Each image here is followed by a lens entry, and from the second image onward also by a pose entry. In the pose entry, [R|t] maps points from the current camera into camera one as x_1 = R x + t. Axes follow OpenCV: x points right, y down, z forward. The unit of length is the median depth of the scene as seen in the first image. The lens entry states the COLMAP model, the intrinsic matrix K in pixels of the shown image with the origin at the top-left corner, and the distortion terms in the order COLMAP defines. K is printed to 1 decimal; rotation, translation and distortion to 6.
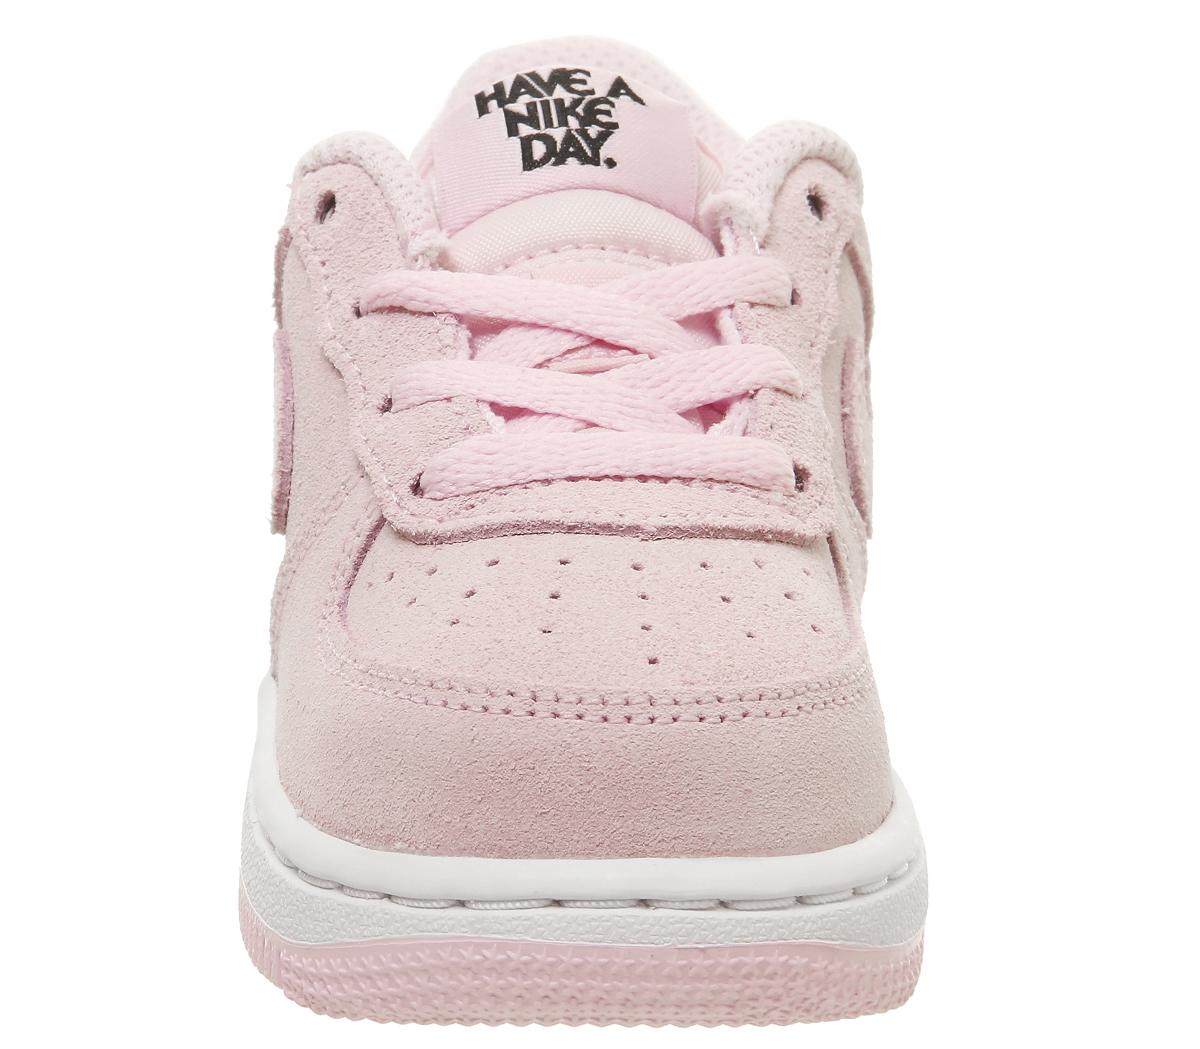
lens RADIAL K [[8531.3, 0, 599.9], [0, 8531.3, 524.6], [0, 0, 1]] dist [-0.591771, 0.000000]
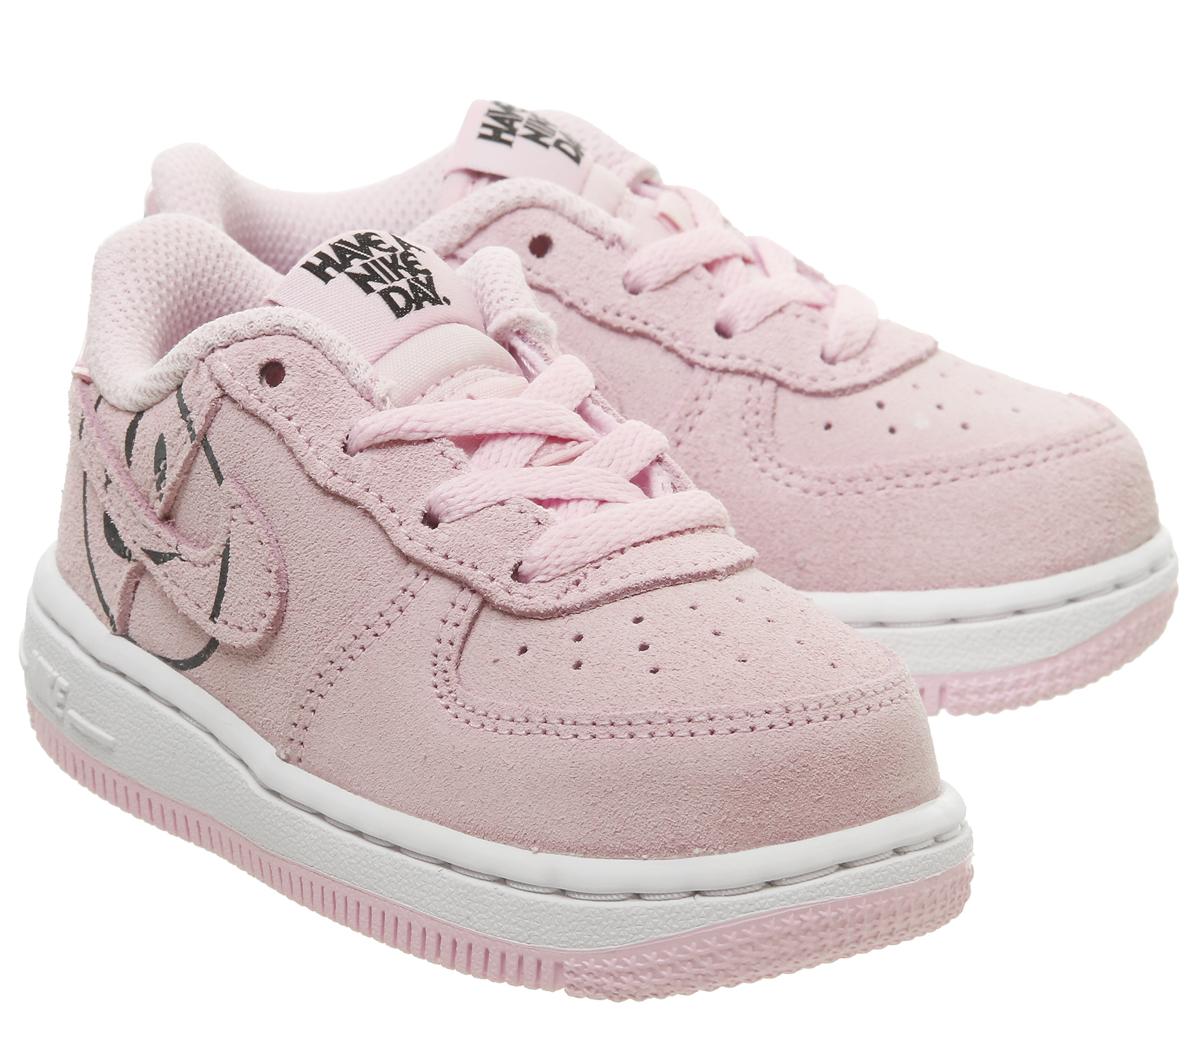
lens RADIAL K [[6471.8, 0, 599.6], [0, 6471.8, 524.6], [0, 0, 1]] dist [0.008851, 0.000000]
pose [[0.762461, -0.178189, 0.622014, -0.588557], [0.168029, 0.982879, 0.075597, -0.079765], [-0.624836, 0.046877, 0.779348, 0.255698]]
